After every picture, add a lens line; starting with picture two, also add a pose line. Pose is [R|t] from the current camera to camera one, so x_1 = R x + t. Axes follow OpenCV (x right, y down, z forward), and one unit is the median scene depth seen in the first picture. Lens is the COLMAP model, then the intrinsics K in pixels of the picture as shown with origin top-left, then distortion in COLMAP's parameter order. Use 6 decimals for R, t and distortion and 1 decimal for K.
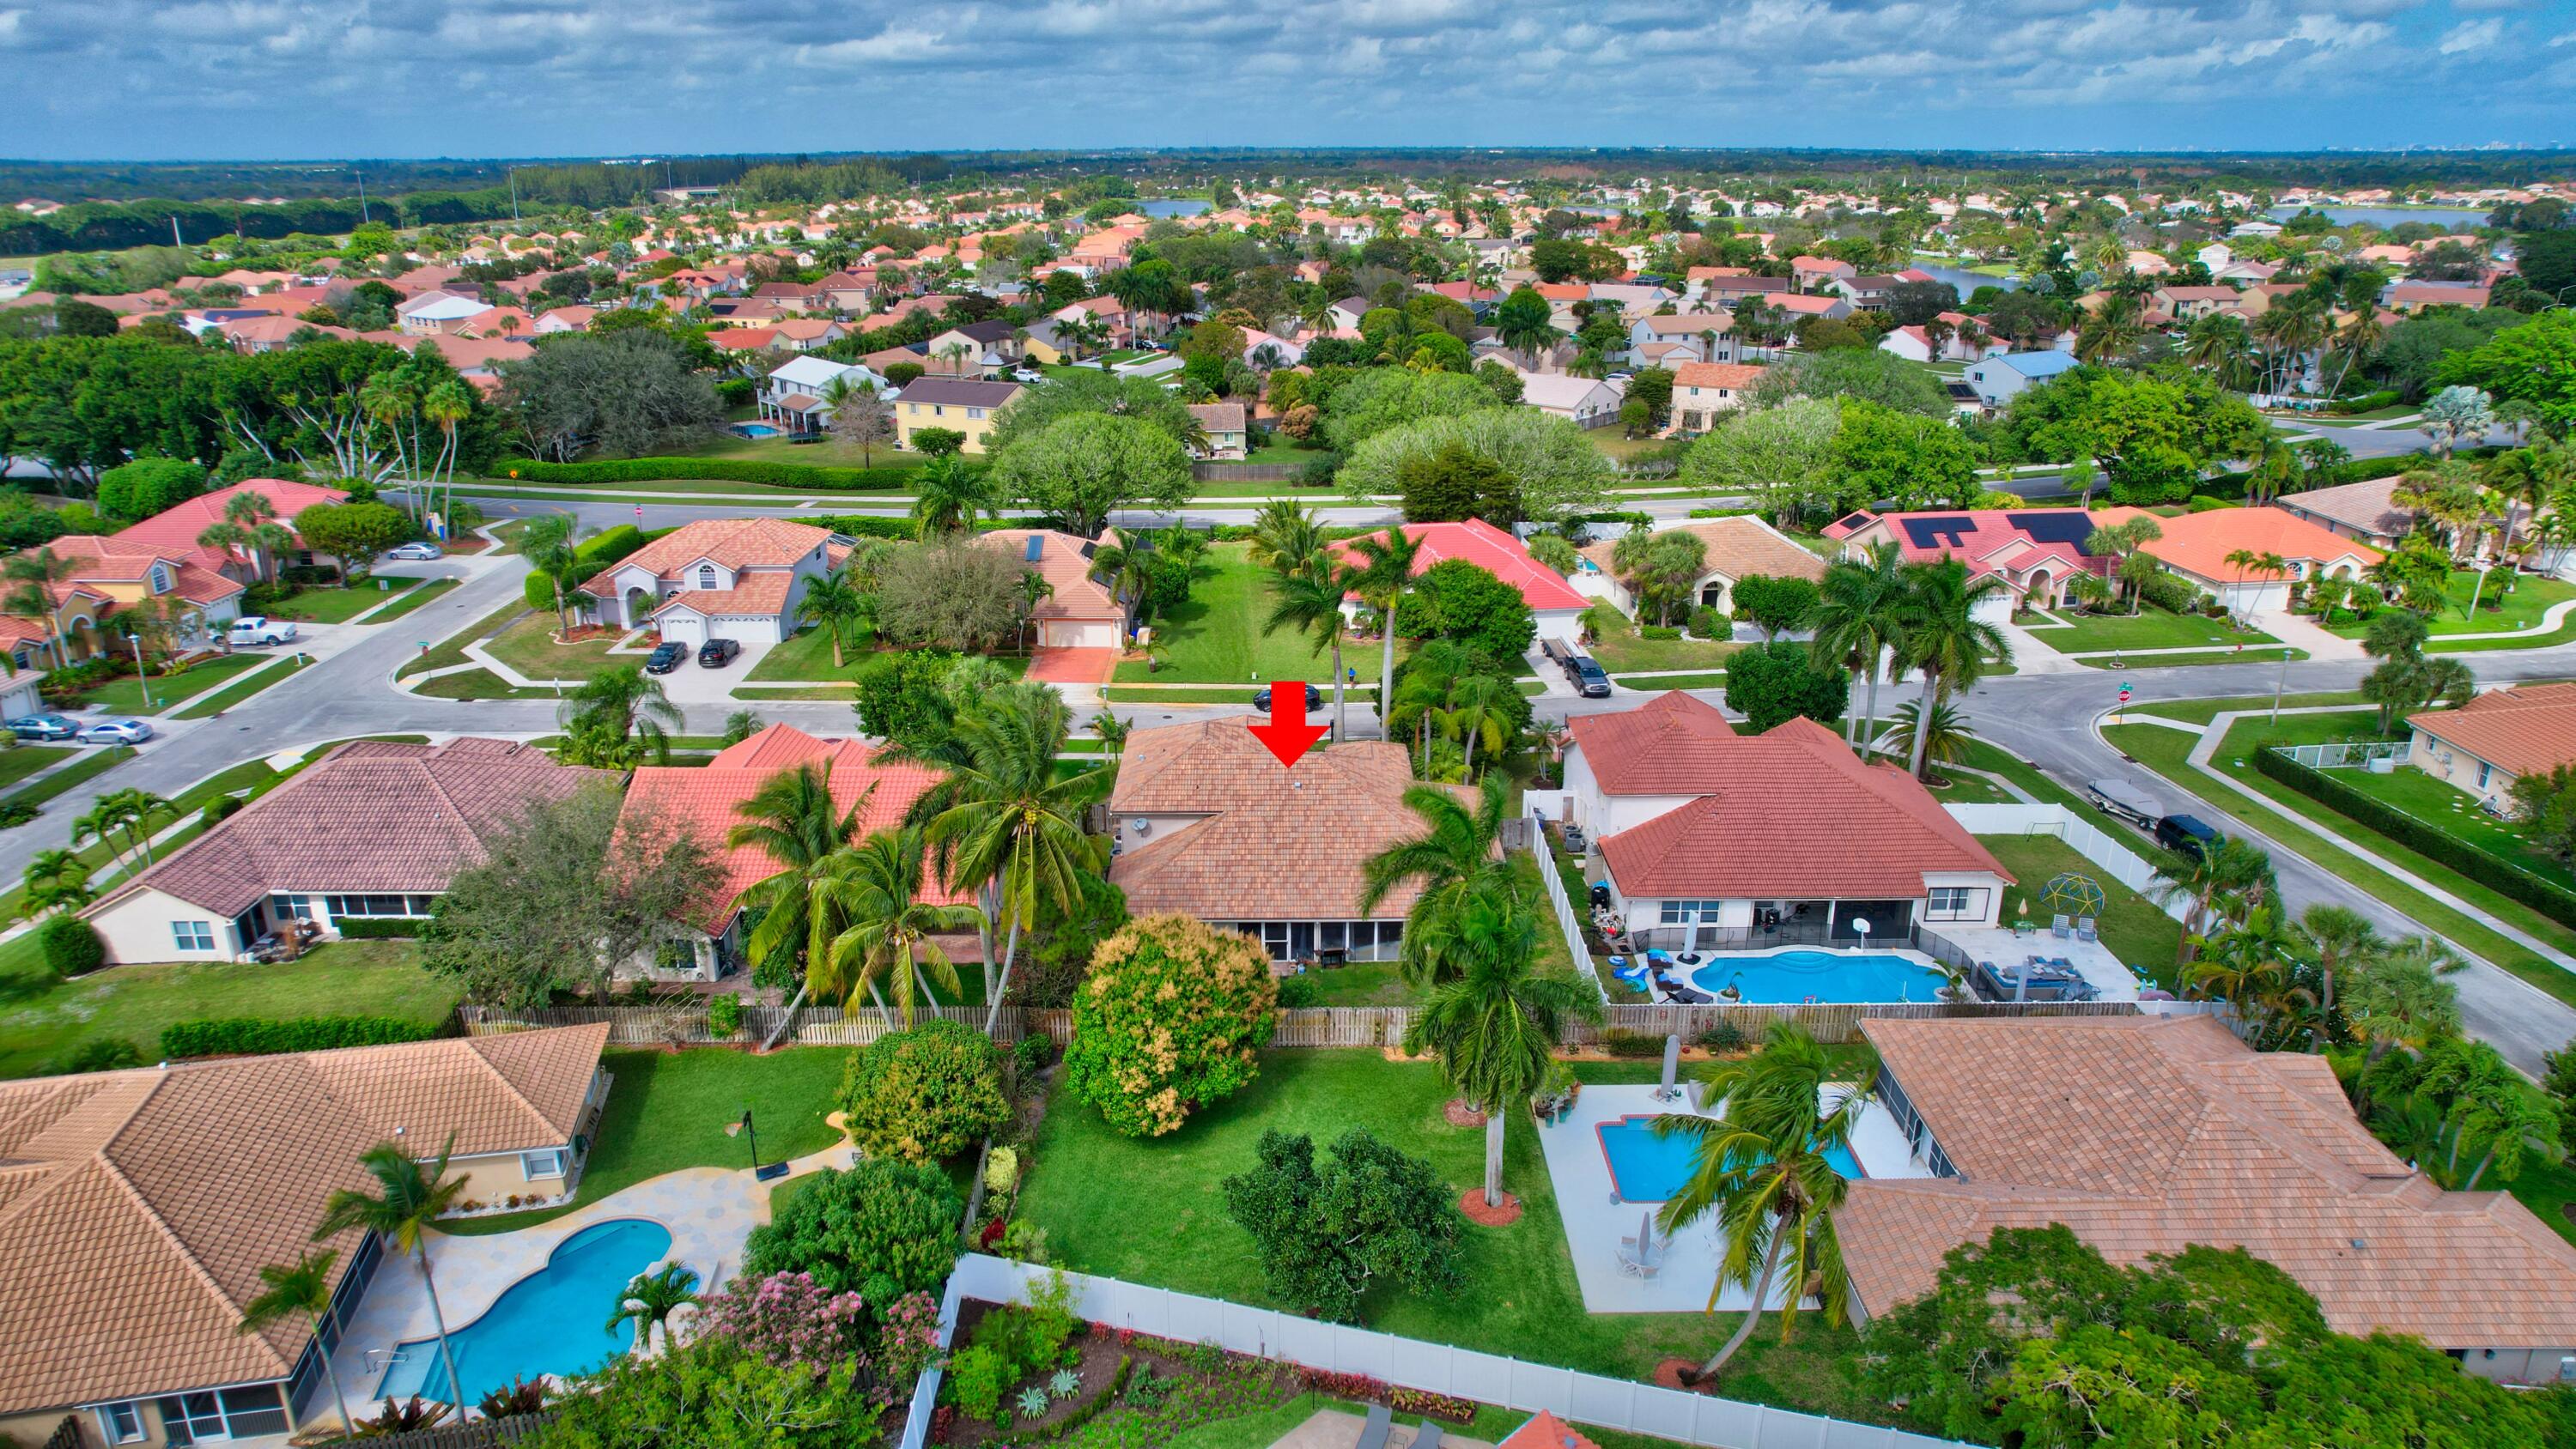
lens RADIAL K [[1647.6, 0, 1285.6], [0, 1647.6, 721.2], [0, 0, 1]] dist [-0.078922, 0.073609]
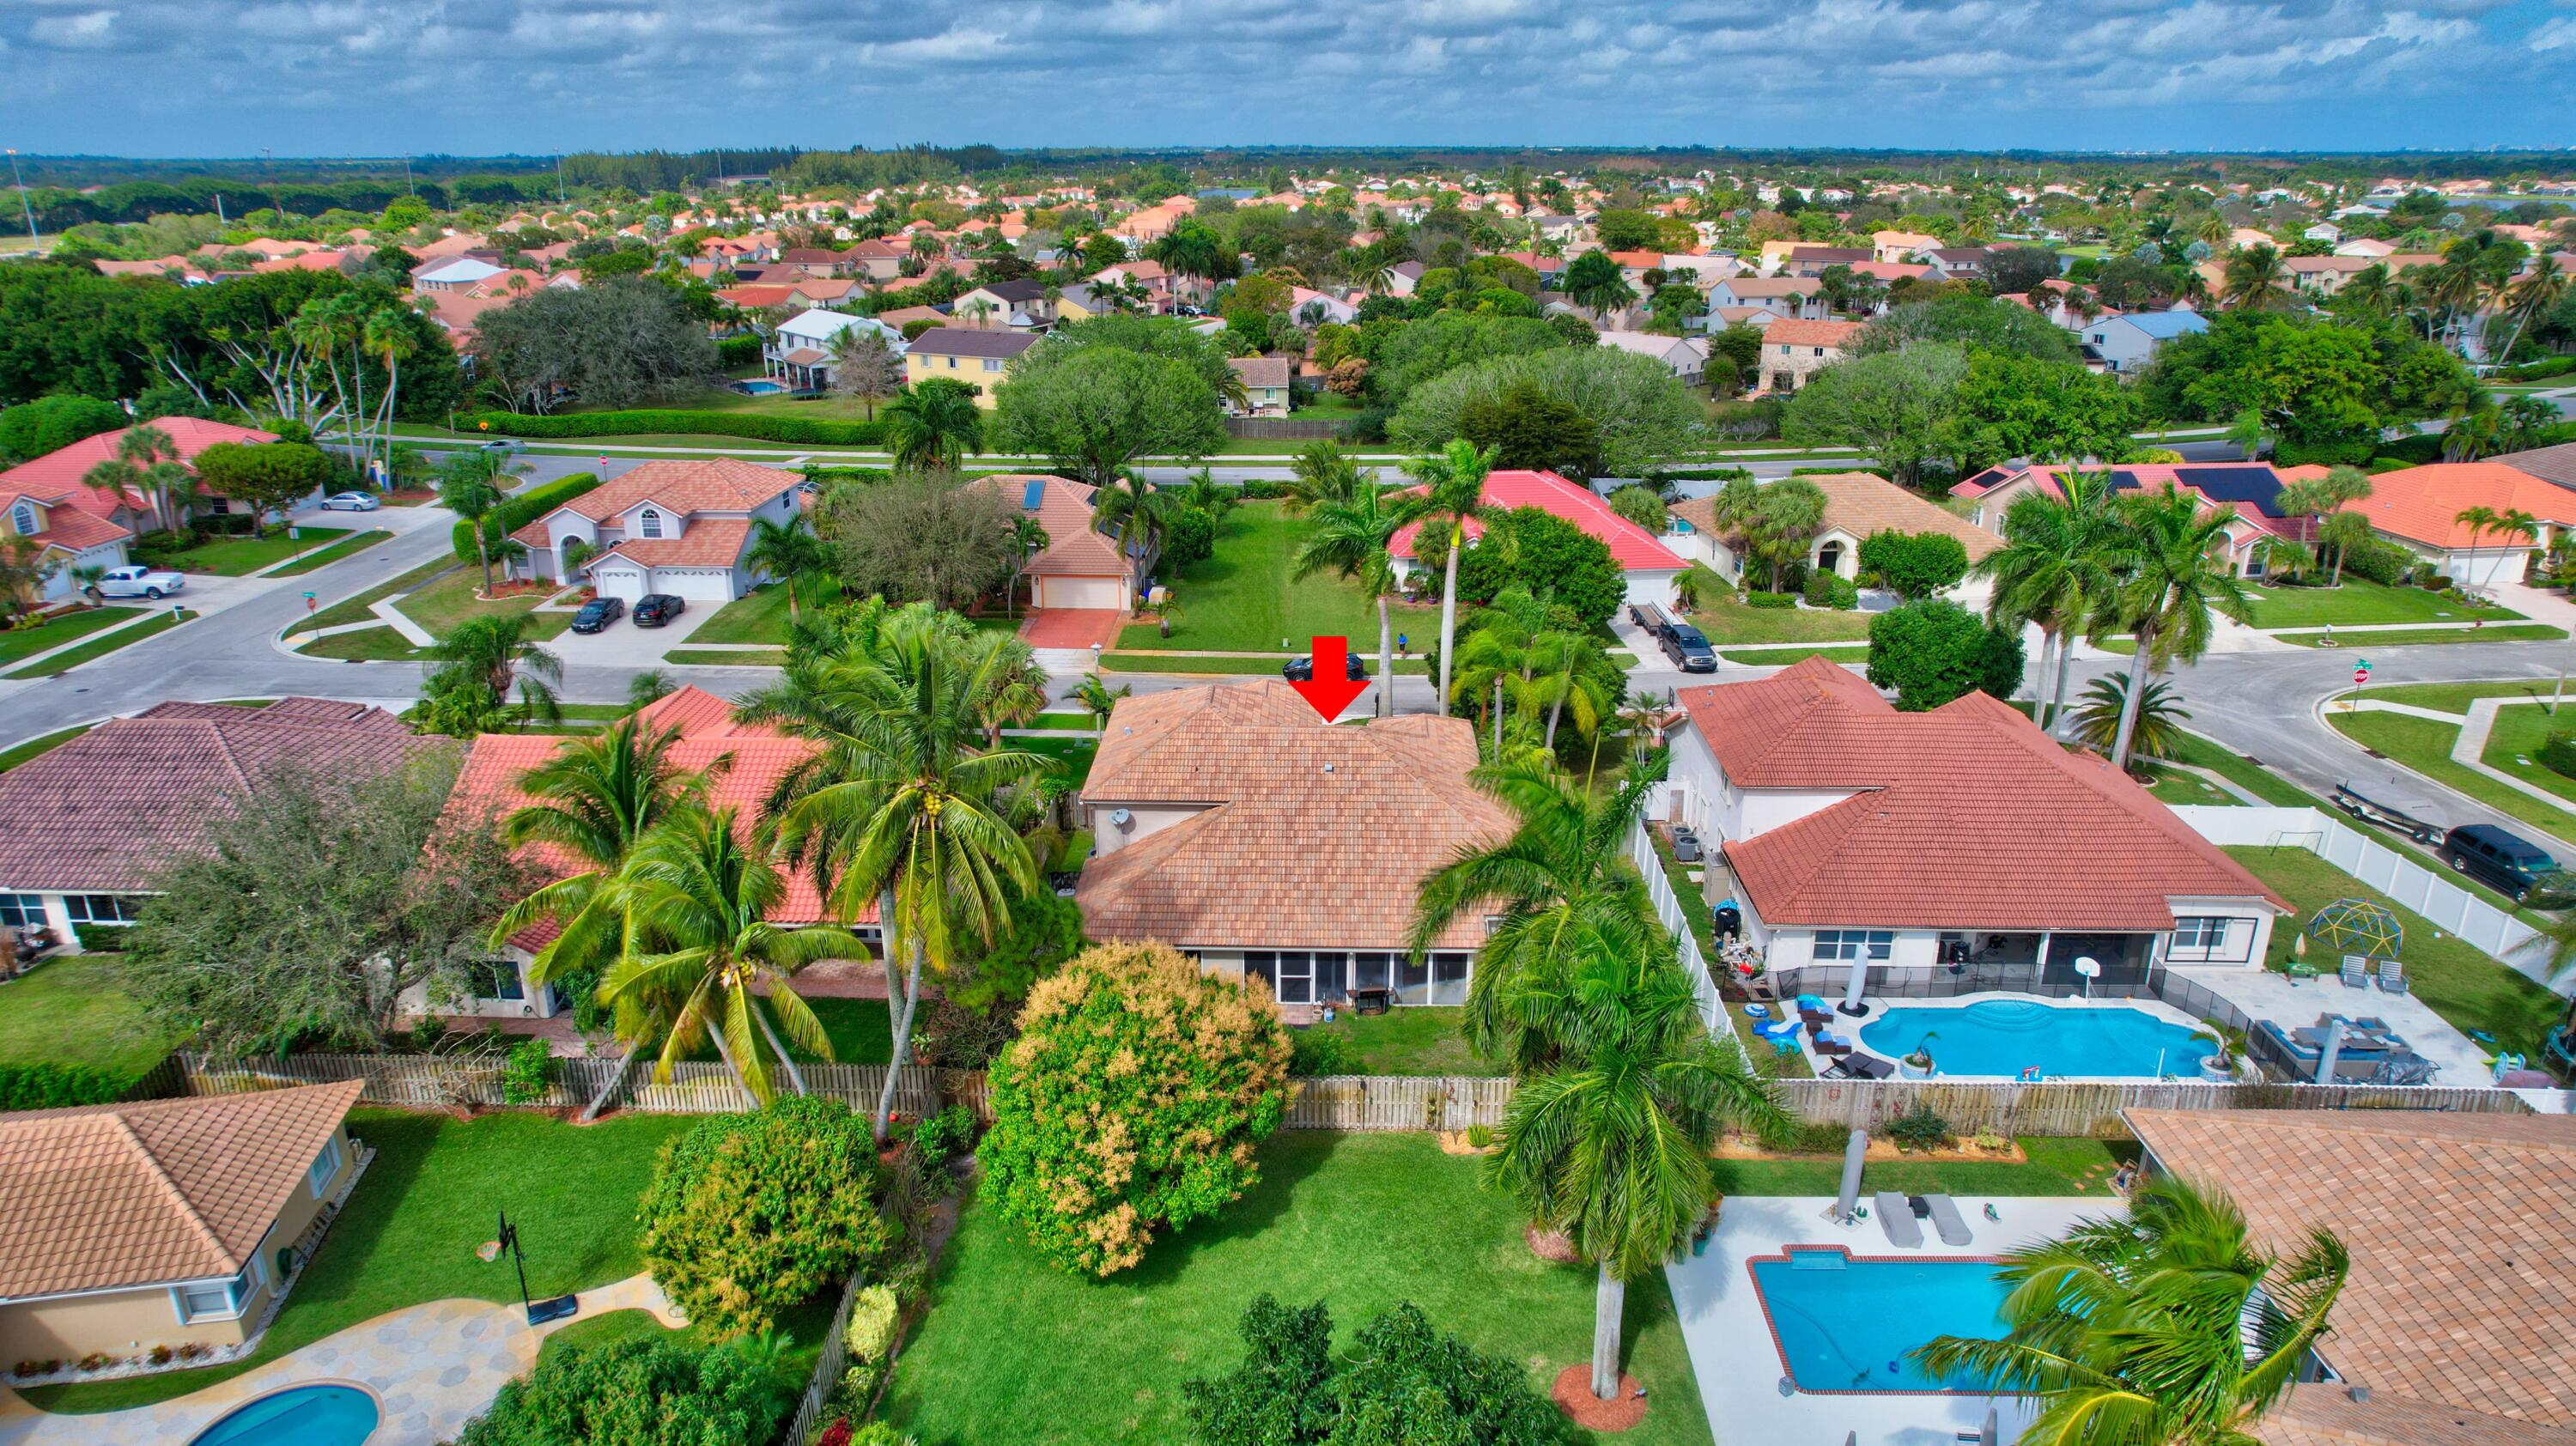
lens RADIAL K [[1647.8, 0, 1285.6], [0, 1647.8, 719.7], [0, 0, 1]] dist [-0.078922, 0.073609]
pose [[0.999440, 0.012098, -0.031199, 0.007083], [-0.012104, 0.999927, -0.000004, 0.010944], [0.031197, 0.000382, 0.999513, 0.158597]]
